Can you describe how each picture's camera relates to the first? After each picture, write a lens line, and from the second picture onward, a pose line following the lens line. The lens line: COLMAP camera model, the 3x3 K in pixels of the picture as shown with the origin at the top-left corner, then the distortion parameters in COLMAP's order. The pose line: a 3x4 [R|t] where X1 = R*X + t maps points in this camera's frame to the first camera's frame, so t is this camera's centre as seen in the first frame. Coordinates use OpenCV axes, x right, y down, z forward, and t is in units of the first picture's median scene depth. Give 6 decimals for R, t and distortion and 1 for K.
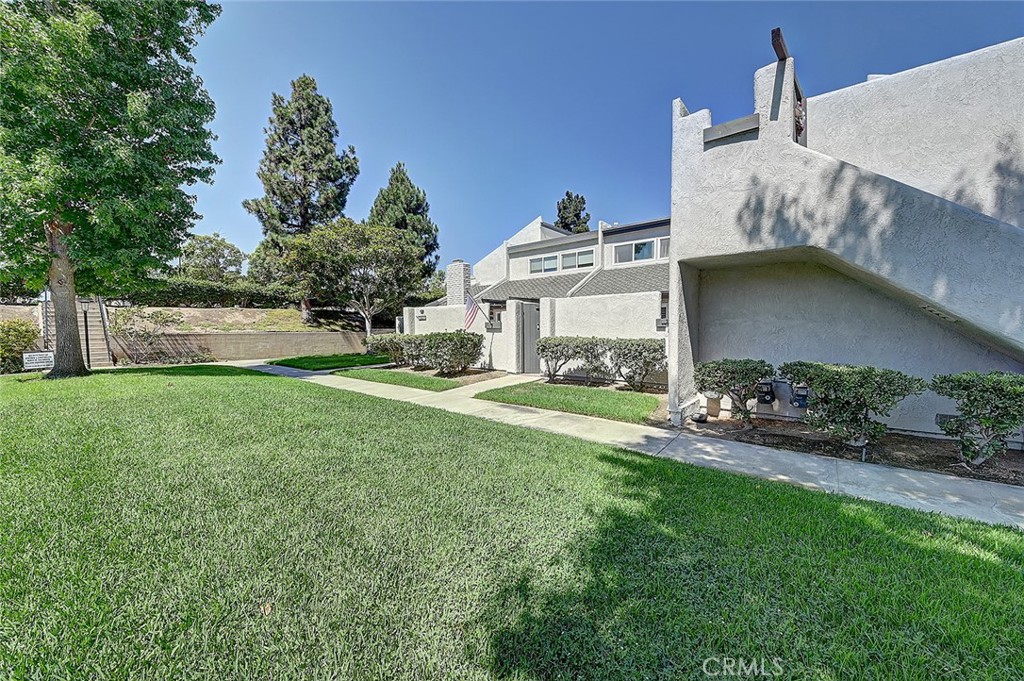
lens RADIAL K [[385.2, 0, 514.2], [0, 385.2, 344.9], [0, 0, 1]] dist [-0.000331, -0.012934]
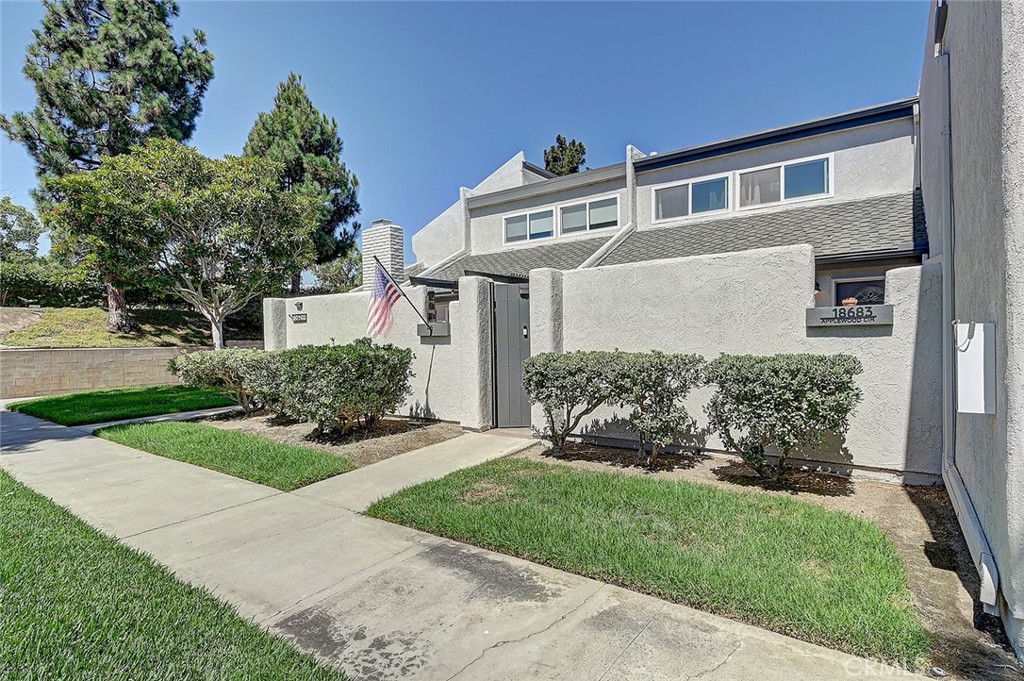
lens RADIAL K [[518.7, 0, 534.6], [0, 518.7, 342.9], [0, 0, 1]] dist [0.000989, 0.000053]
pose [[0.995190, -0.010895, 0.097355, 0.006911], [0.014288, 0.999312, -0.034217, -0.006952], [-0.096915, 0.035443, 0.994661, 0.233790]]
